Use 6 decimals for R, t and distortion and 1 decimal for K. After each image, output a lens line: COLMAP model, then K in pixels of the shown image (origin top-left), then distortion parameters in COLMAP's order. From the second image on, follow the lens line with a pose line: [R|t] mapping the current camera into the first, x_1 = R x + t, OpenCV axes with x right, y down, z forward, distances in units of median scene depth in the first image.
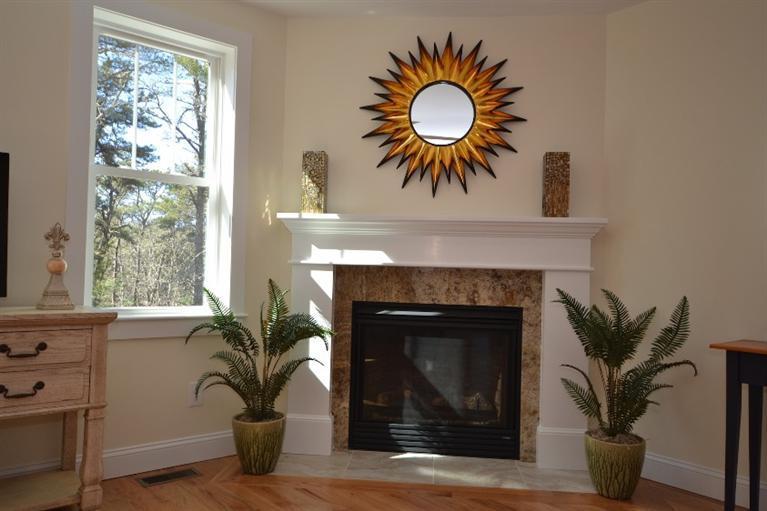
lens RADIAL K [[581.3, 0, 383.5], [0, 581.3, 255.5], [0, 0, 1]] dist [-0.000979, 0.000188]
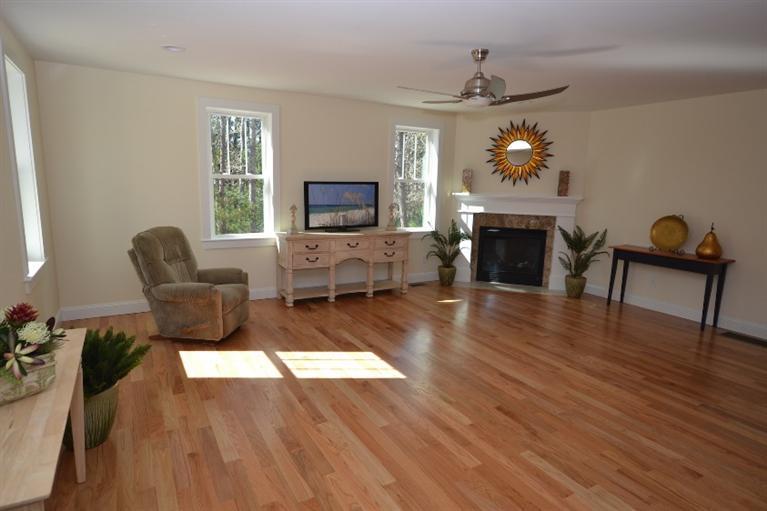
lens RADIAL K [[435.1, 0, 383.5], [0, 435.1, 255.5], [0, 0, 1]] dist [0.002698, 0.000509]
pose [[0.984183, 0.029663, -0.174652, -0.137379], [0.005098, 0.980732, 0.195294, -0.183497], [0.177080, -0.193095, 0.965068, -1.031253]]
